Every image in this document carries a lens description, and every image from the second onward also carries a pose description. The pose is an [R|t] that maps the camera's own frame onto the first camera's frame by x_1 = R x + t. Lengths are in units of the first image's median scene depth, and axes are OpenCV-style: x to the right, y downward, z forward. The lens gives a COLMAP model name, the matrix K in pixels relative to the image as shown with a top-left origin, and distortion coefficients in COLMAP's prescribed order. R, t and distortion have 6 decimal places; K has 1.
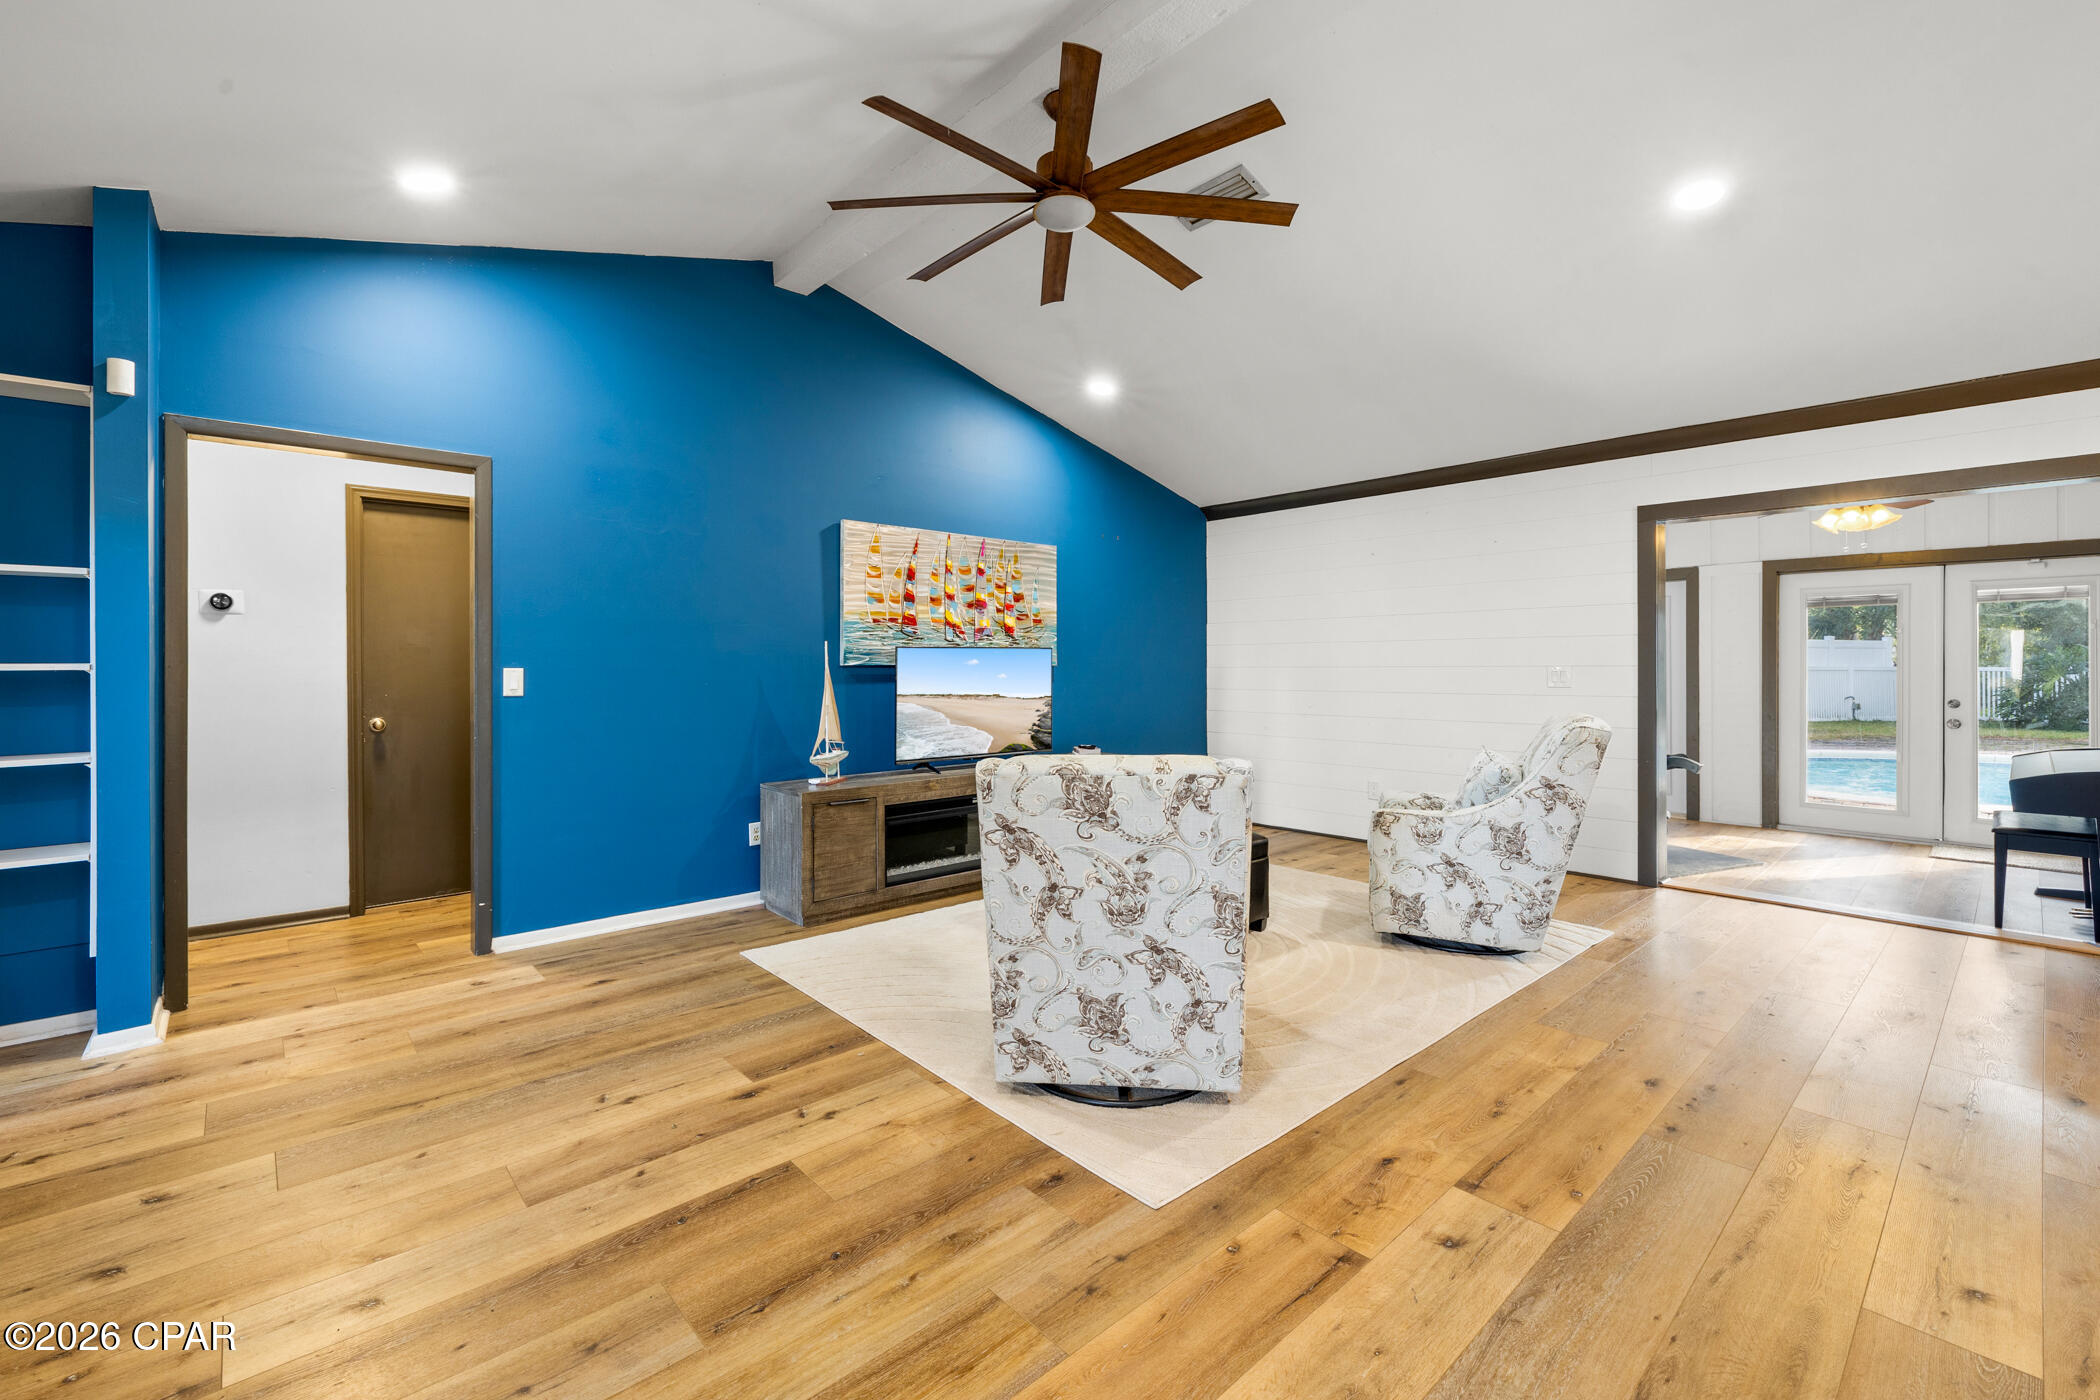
lens RADIAL K [[872.8, 0, 1051.6], [0, 872.8, 689.6], [0, 0, 1]] dist [-0.001431, 0.000224]
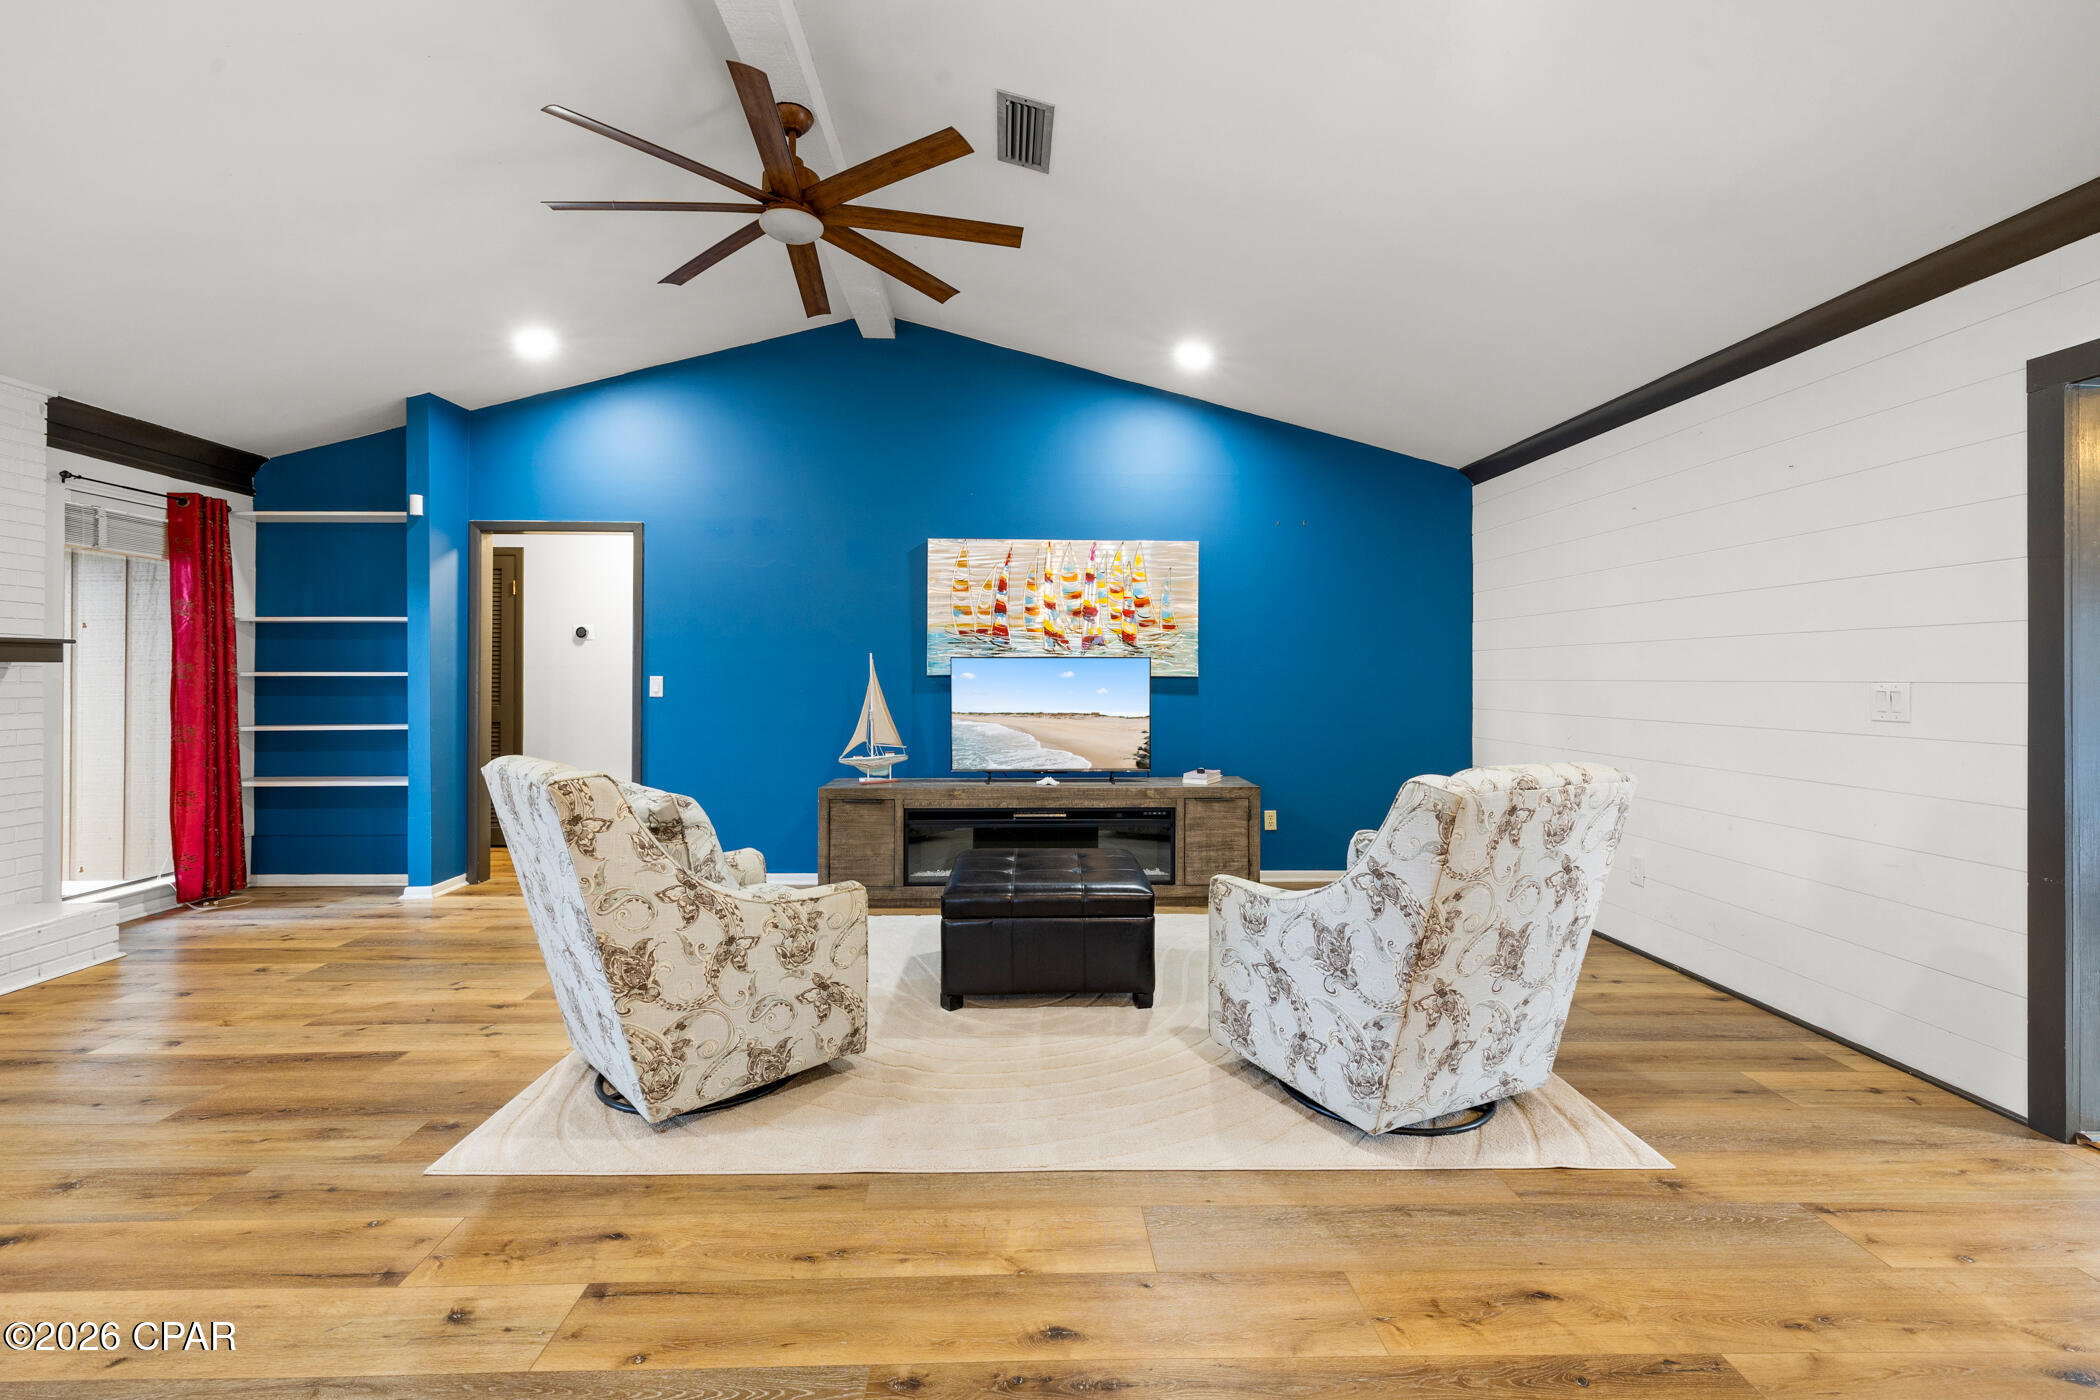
lens RADIAL K [[890.9, 0, 1043.1], [0, 890.9, 699.3], [0, 0, 1]] dist [-0.000515, 0.000802]
pose [[0.767302, 0.021723, -0.640918, 0.602407], [-0.021551, 0.999735, 0.008083, -0.010930], [0.640924, 0.007610, 0.767567, 0.269785]]
